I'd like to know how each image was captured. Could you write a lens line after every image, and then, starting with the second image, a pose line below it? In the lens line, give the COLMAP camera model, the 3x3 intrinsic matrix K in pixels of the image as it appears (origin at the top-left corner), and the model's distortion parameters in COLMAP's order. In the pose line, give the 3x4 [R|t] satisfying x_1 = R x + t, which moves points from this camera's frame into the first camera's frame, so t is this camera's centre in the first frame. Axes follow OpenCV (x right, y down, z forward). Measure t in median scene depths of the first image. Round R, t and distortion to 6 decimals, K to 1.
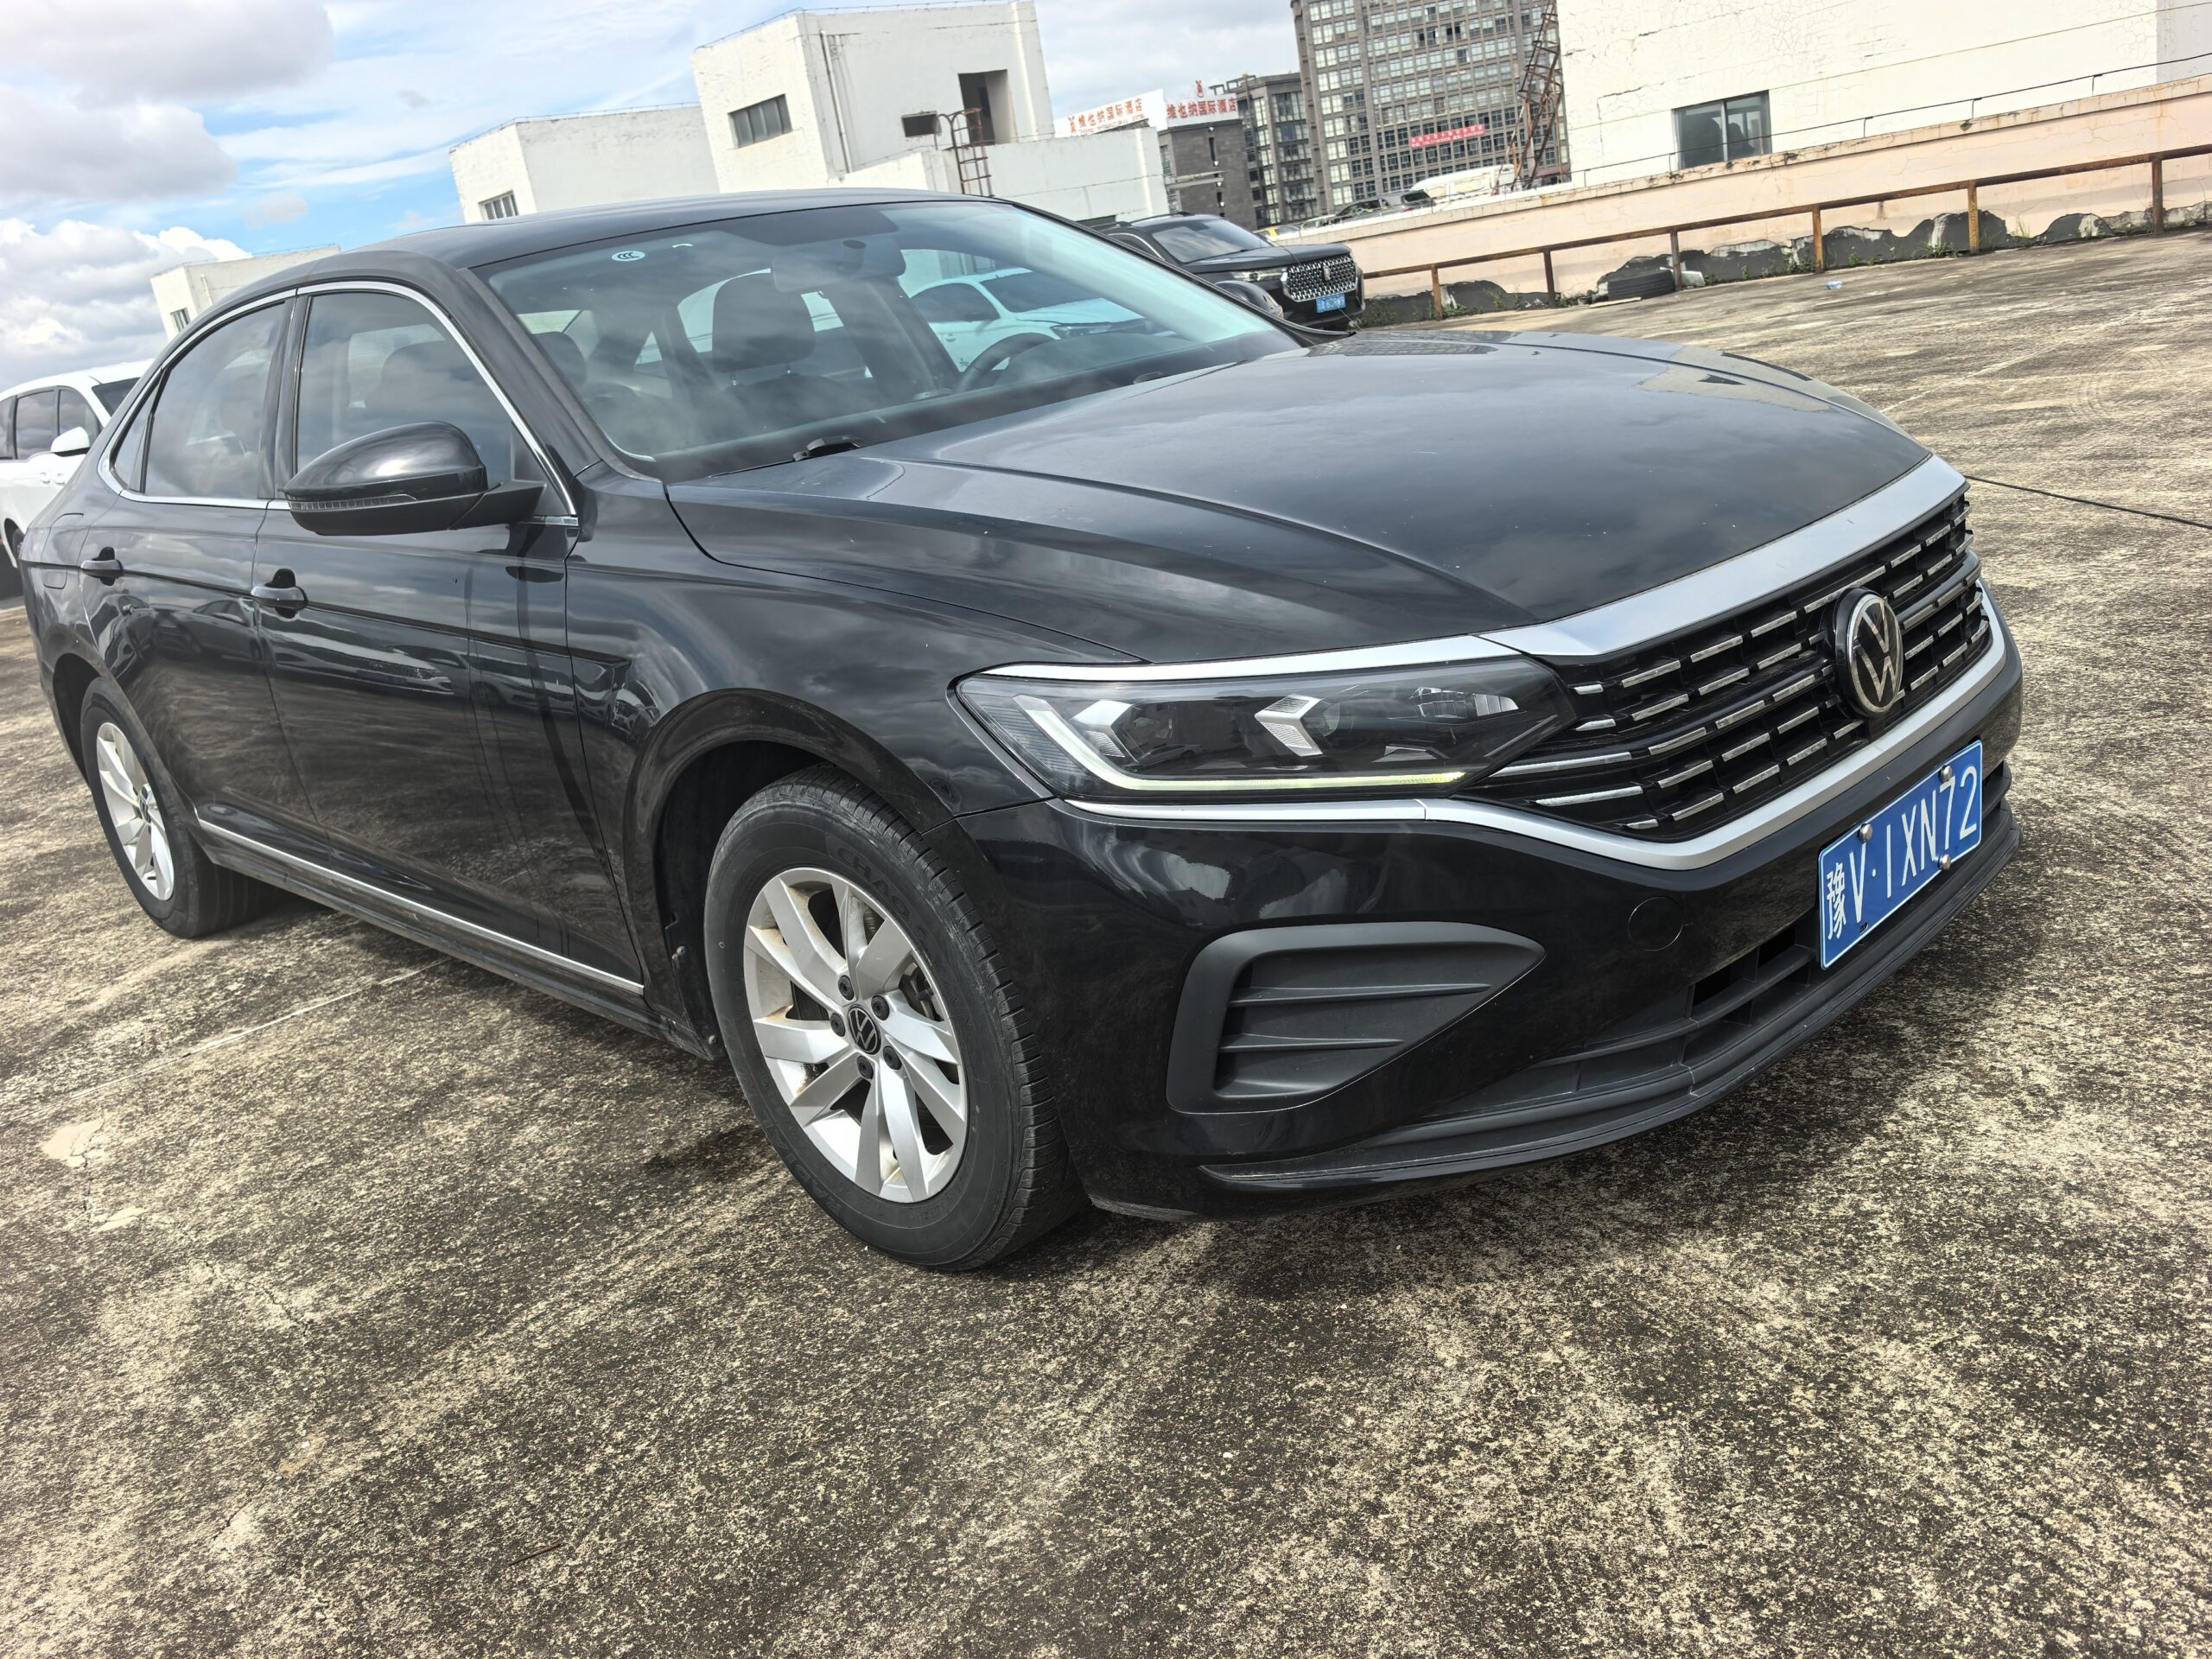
lens RADIAL K [[1789.6, 0, 1097.0], [0, 1789.6, 819.6], [0, 0, 1]] dist [0.018403, -0.033852]
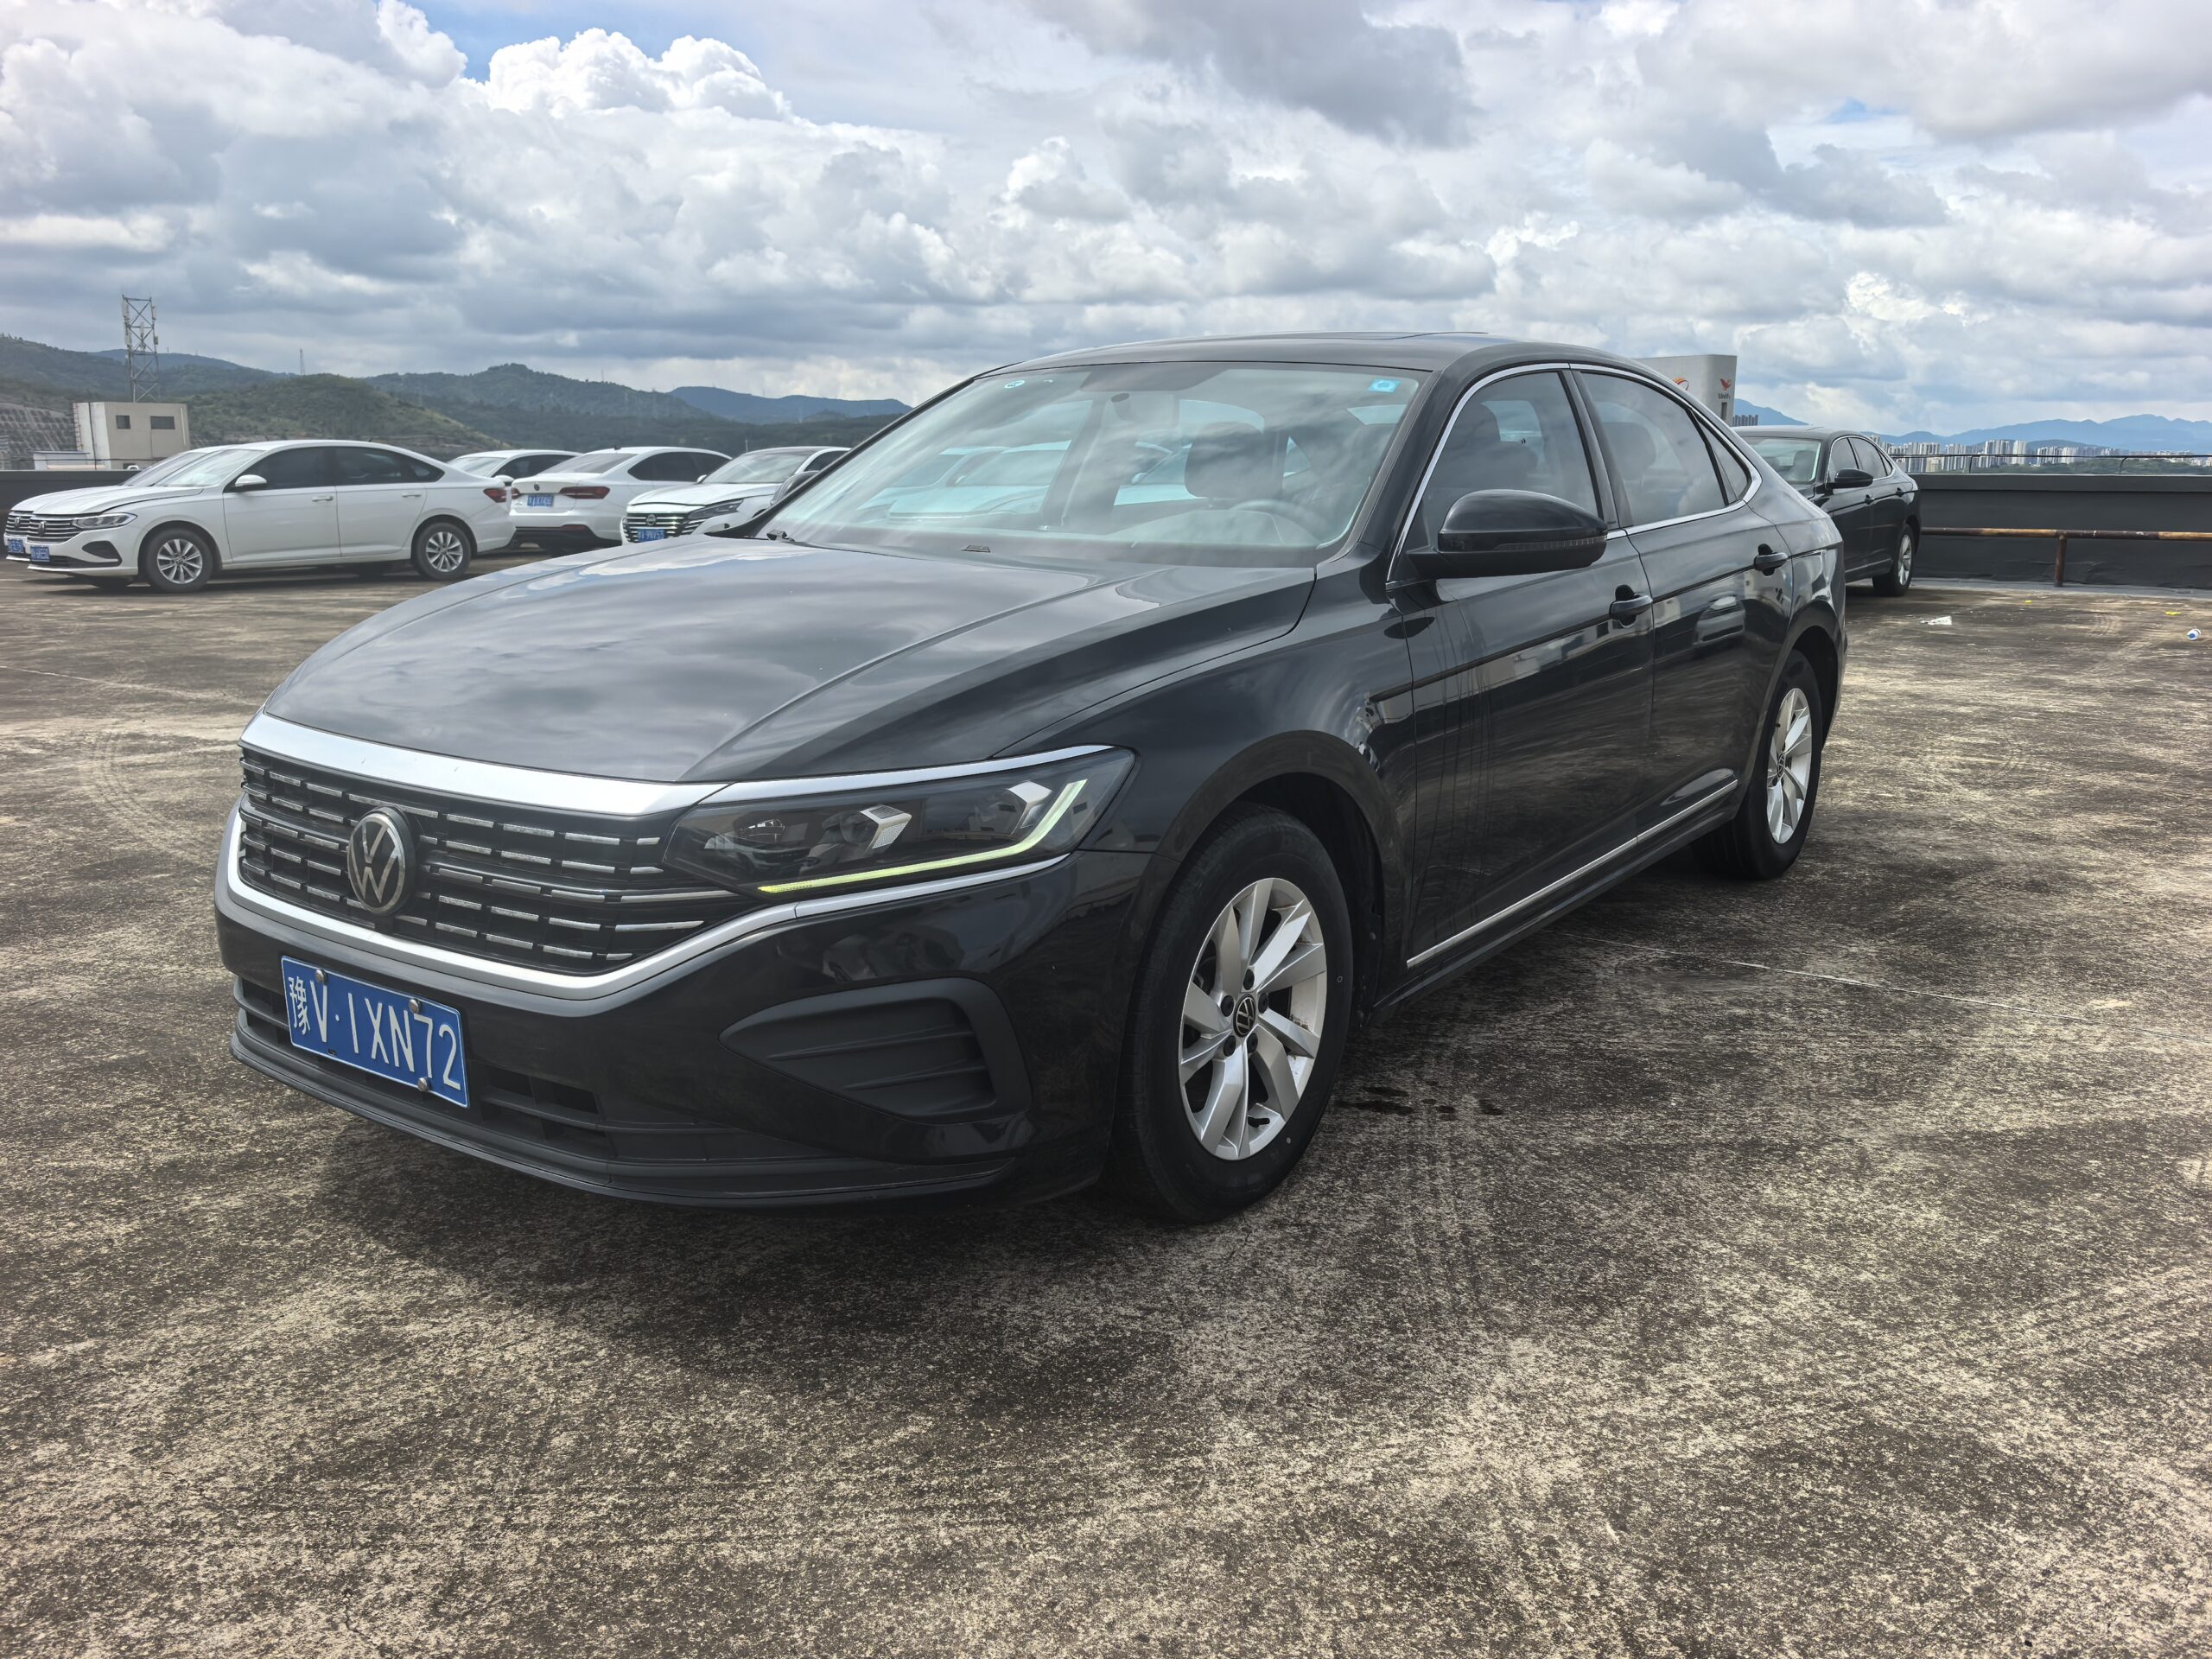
lens RADIAL K [[1773.6, 0, 1117.5], [0, 1773.6, 838.7], [0, 0, 1]] dist [0.042413, -0.070170]
pose [[0.160802, 0.362580, -0.917975, 1.250583], [-0.314195, 0.900498, 0.300640, -0.485338], [0.935641, 0.240079, 0.258723, 0.895240]]
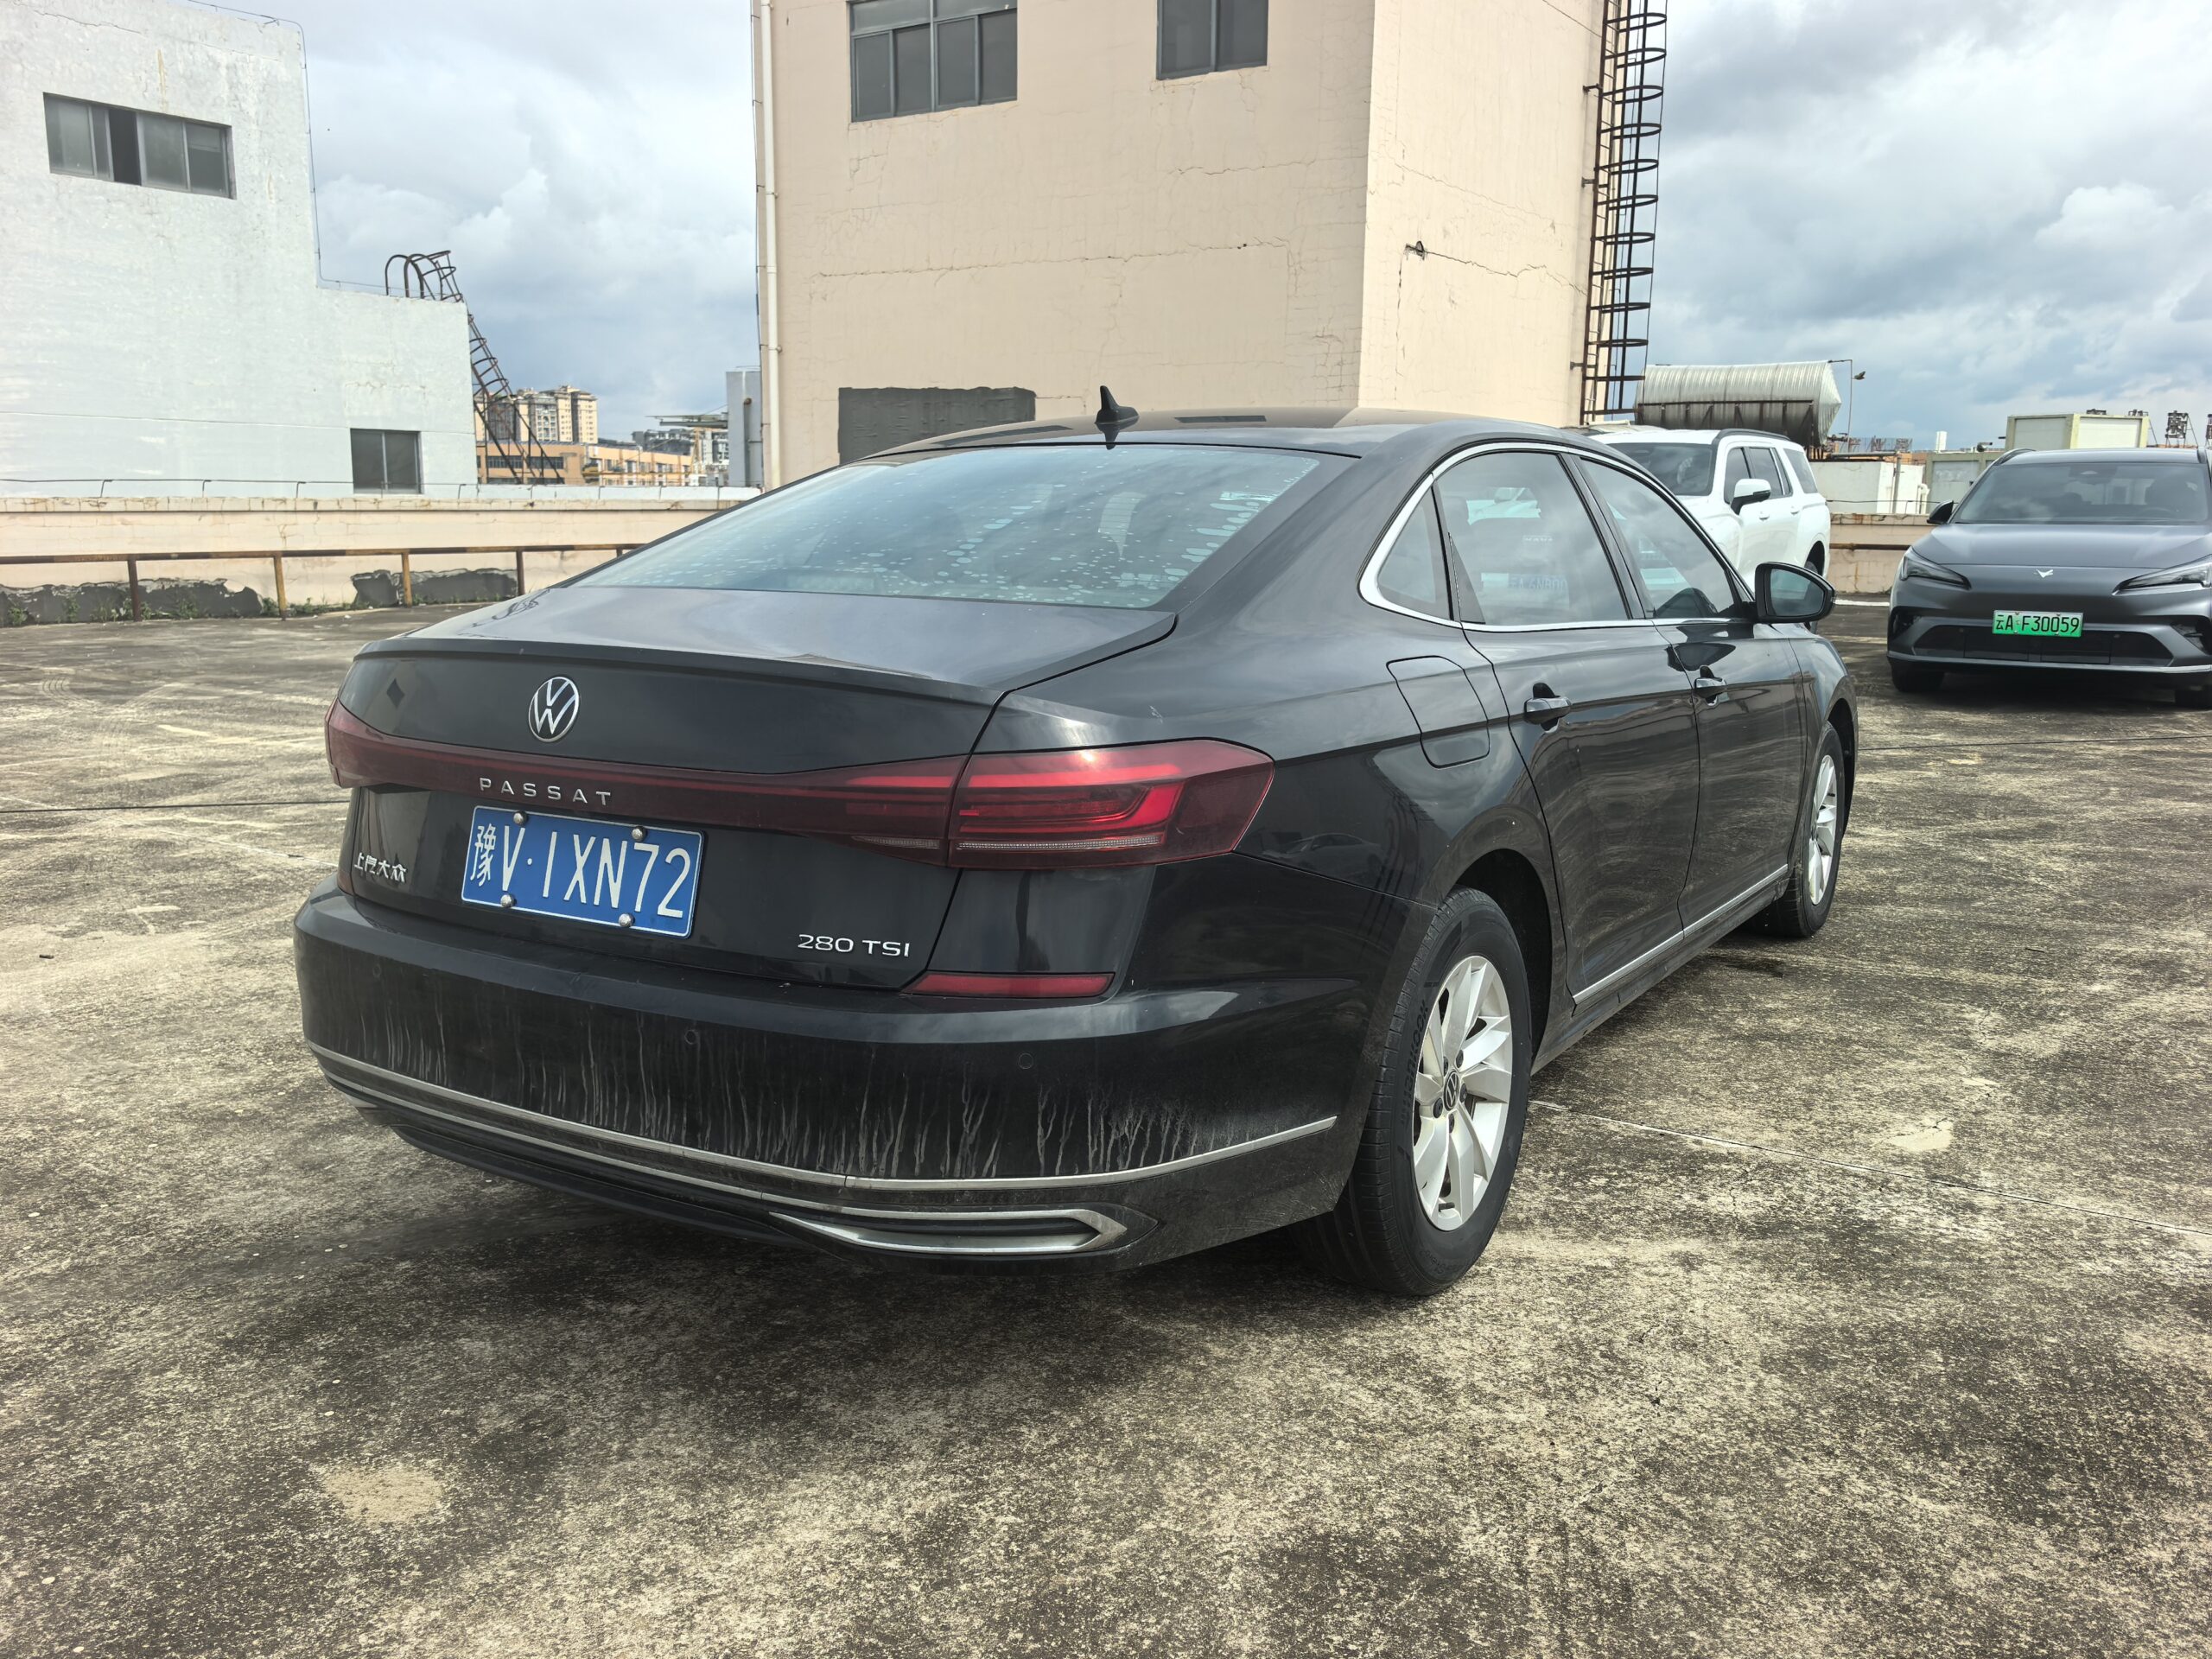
lens RADIAL K [[1789.6, 0, 1097.0], [0, 1789.6, 819.6], [0, 0, 1]] dist [0.018403, -0.033852]
pose [[-0.229516, -0.006497, 0.973283, -1.877138], [0.311443, 0.946911, 0.079764, -0.320858], [-0.922131, 0.321429, -0.215307, 2.006760]]
